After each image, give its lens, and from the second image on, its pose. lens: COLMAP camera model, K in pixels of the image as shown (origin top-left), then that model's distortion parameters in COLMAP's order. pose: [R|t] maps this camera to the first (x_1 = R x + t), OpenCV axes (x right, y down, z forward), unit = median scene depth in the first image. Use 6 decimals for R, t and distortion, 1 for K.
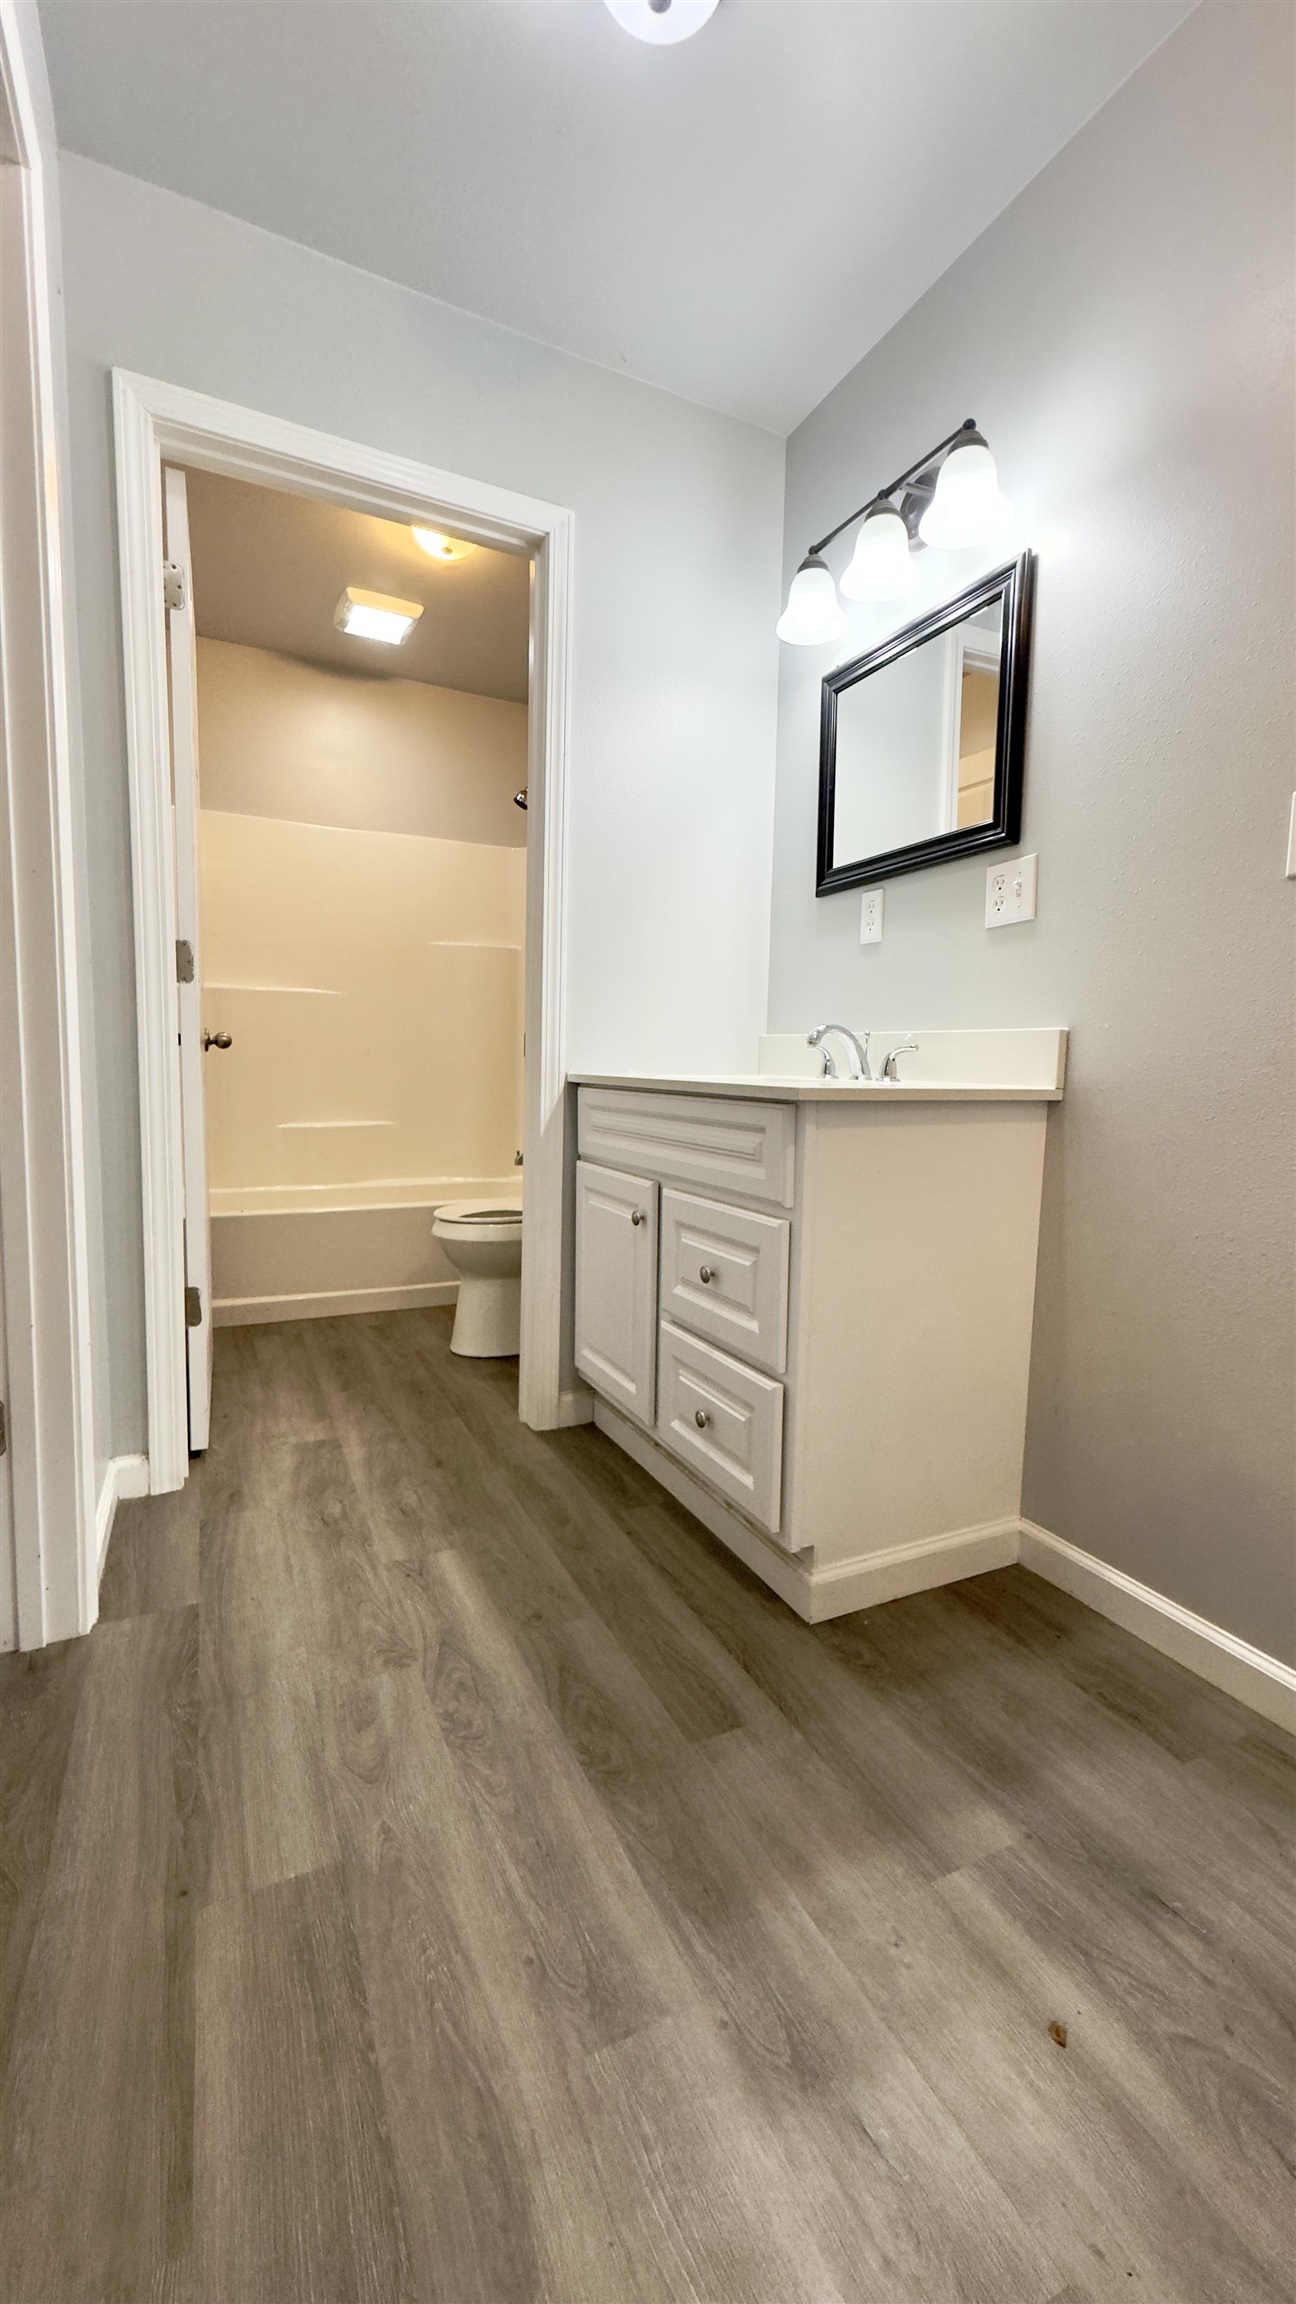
lens RADIAL K [[920.5, 0, 650.2], [0, 920.5, 1151.0], [0, 0, 1]] dist [0.007390, 0.000172]
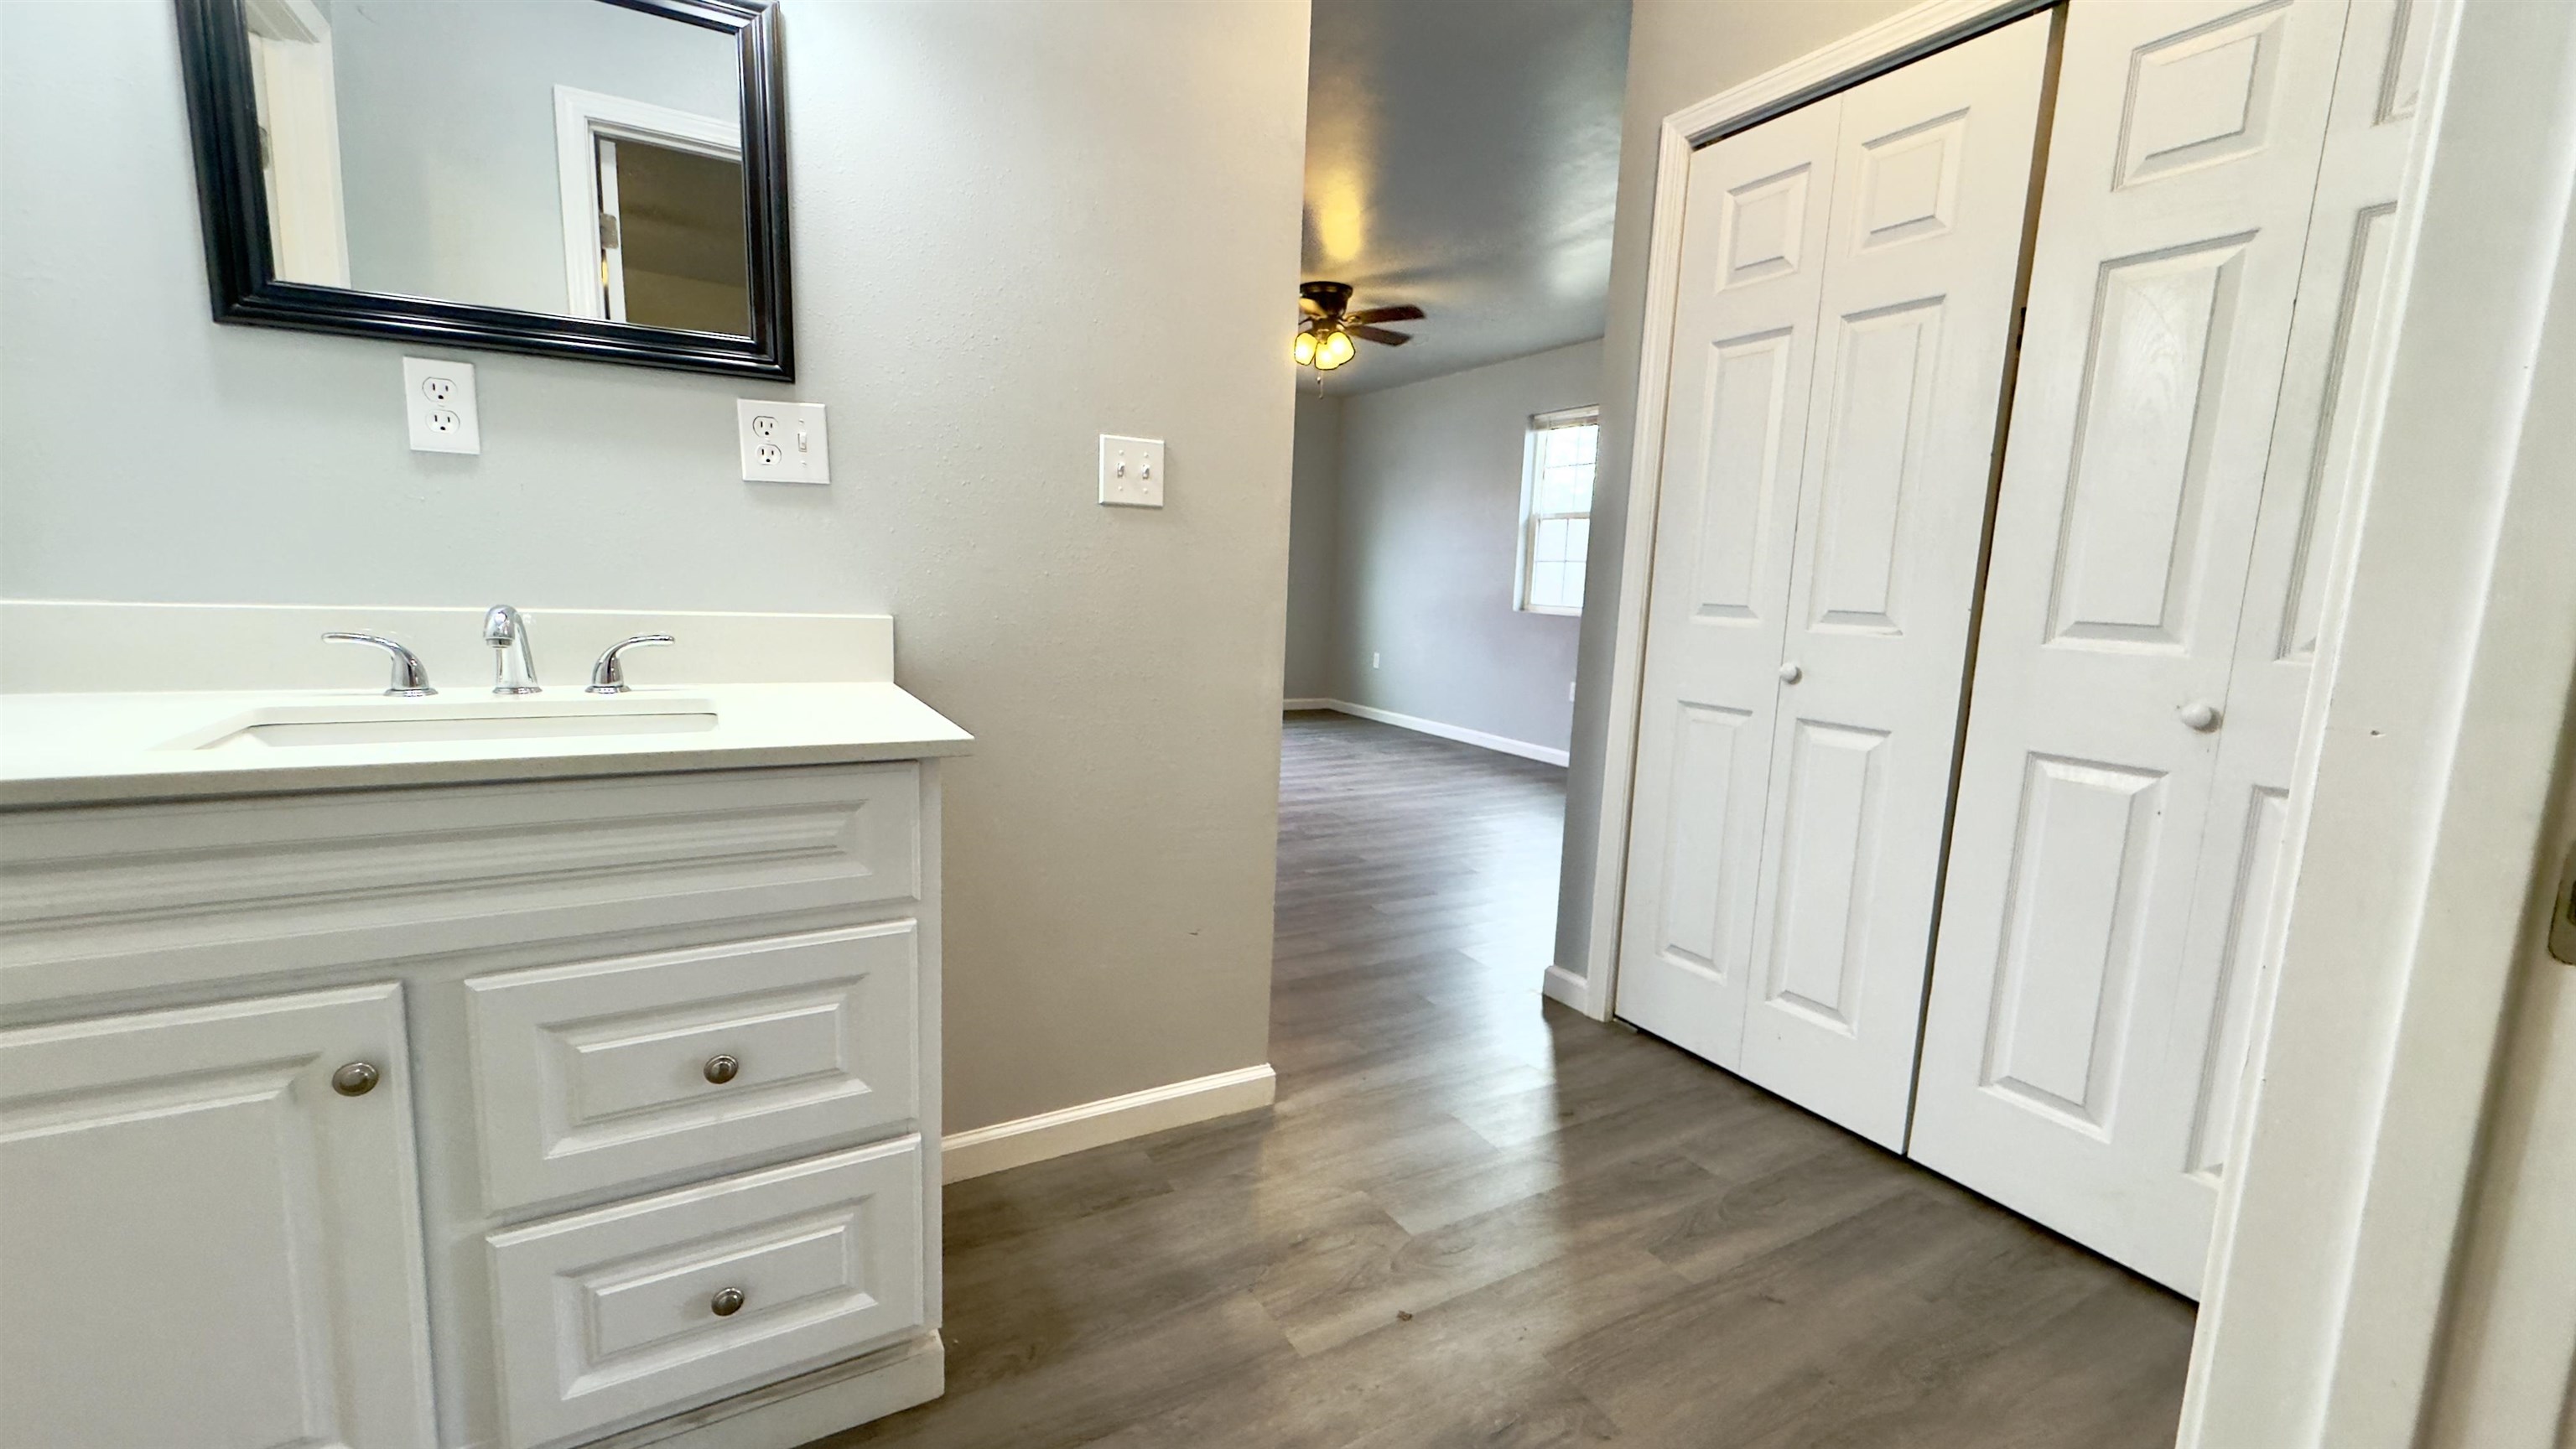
lens RADIAL K [[1029.2, 0, 1284.9], [0, 1029.2, 718.7], [0, 0, 1]] dist [0.007390, 0.000172]
pose [[-0.064293, -0.163508, 0.984445, -0.502074], [0.053650, 0.984493, 0.167020, -0.155085], [-0.996488, 0.063553, -0.054524, 0.574425]]
